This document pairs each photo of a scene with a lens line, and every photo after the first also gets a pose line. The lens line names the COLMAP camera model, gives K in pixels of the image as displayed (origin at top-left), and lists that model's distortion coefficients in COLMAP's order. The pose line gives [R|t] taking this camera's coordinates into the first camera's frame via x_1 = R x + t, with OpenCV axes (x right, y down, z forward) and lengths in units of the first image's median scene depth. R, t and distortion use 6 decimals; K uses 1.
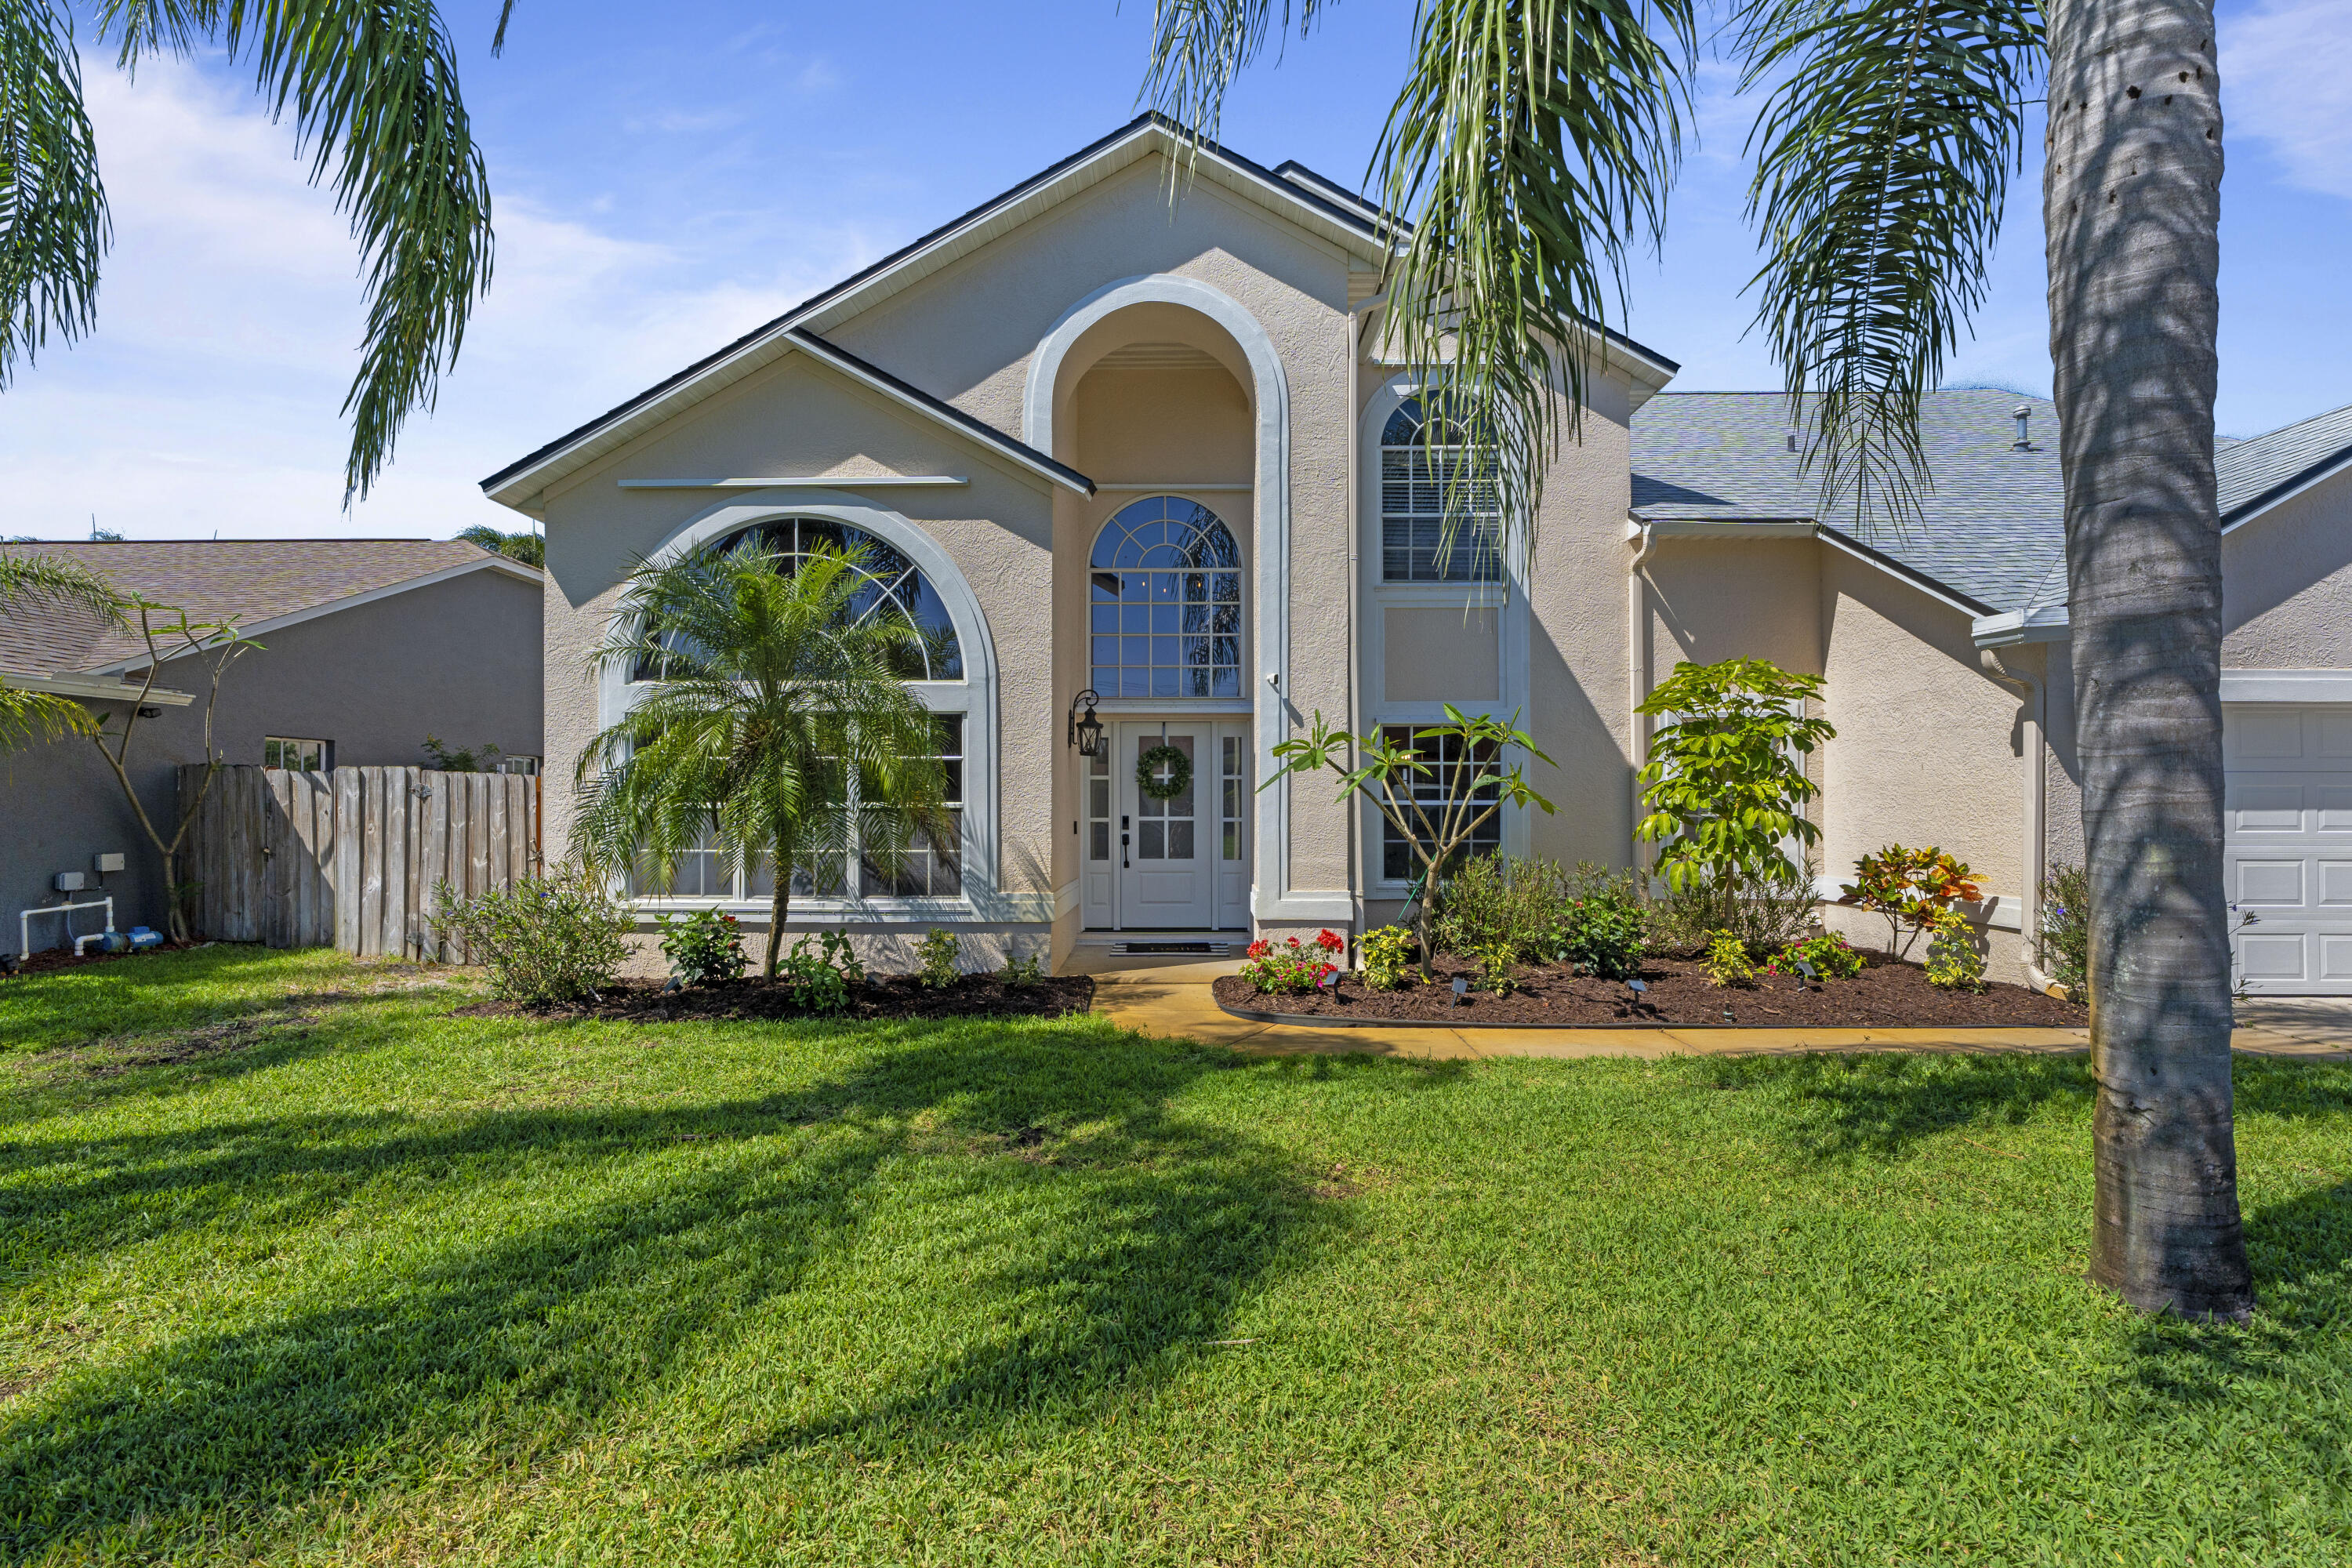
lens RADIAL K [[1070.8, 0, 1165.3], [0, 1070.8, 806.8], [0, 0, 1]] dist [-0.004260, 0.000765]
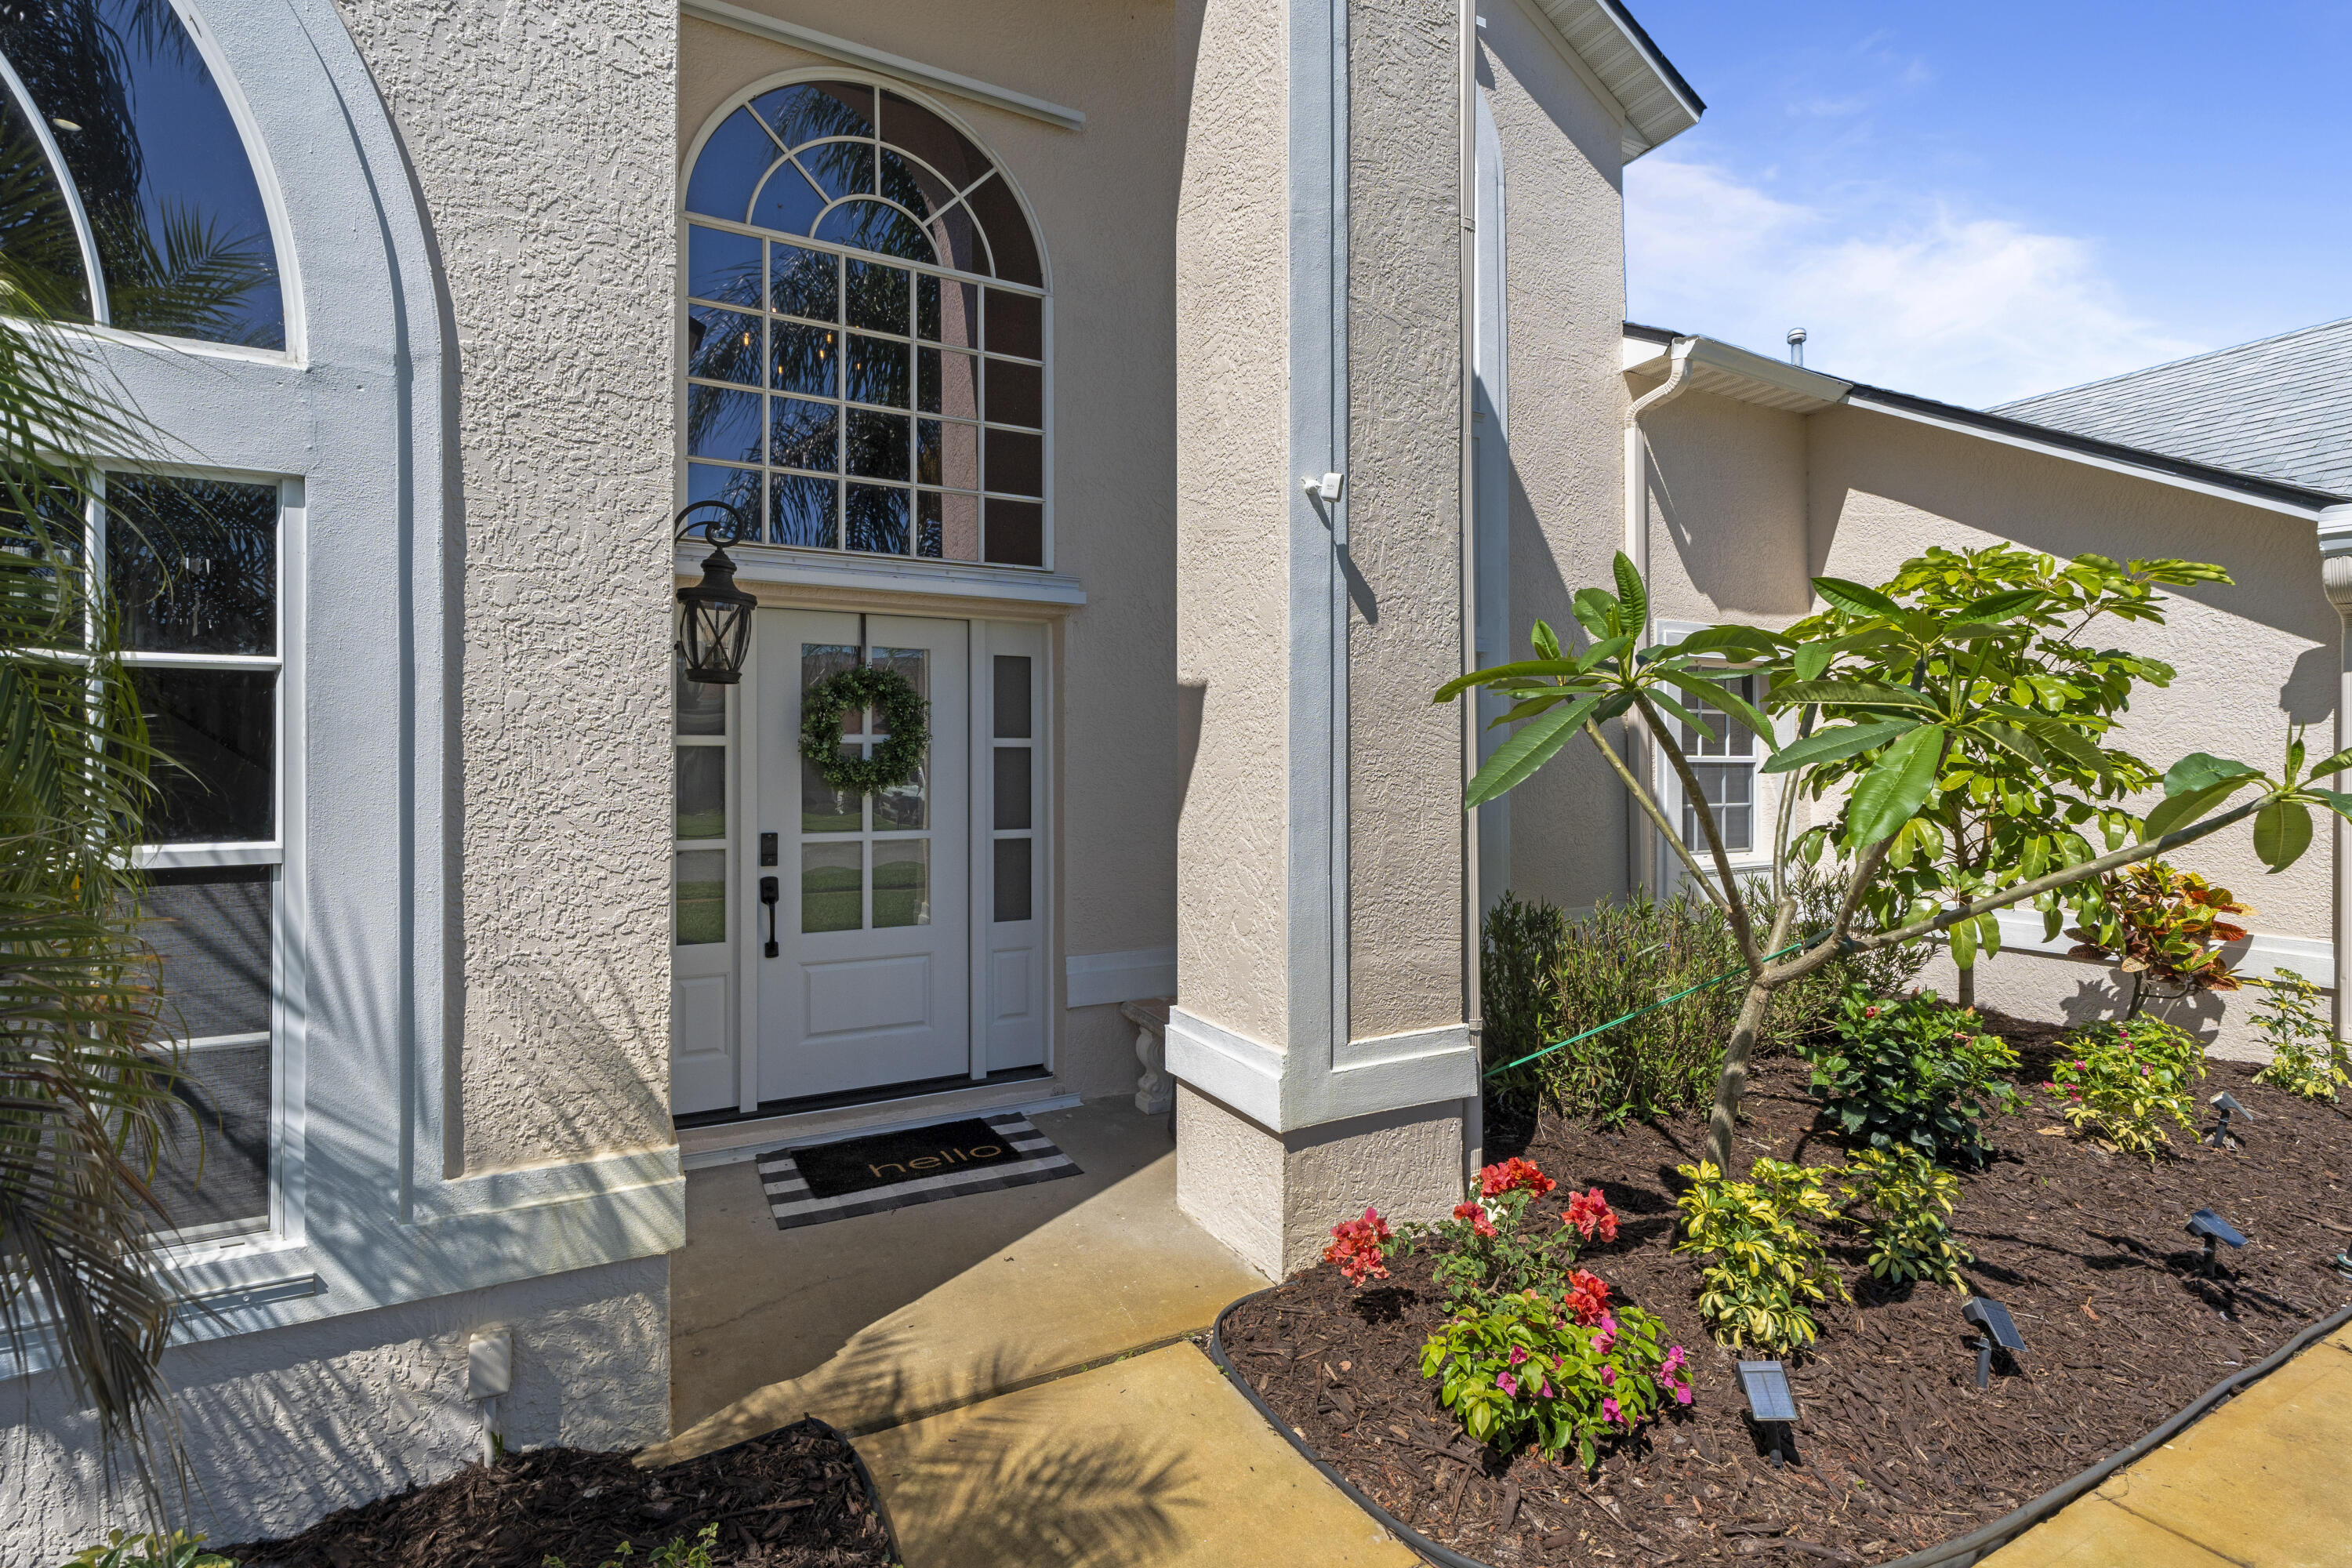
lens RADIAL K [[1070.8, 0, 1164.3], [0, 1070.8, 761.8], [0, 0, 1]] dist [-0.004260, 0.000765]
pose [[0.870792, 0.000654, 0.491651, -0.117247], [0.002559, 0.999980, -0.005863, -0.017862], [-0.491645, 0.006364, 0.870773, 0.606811]]
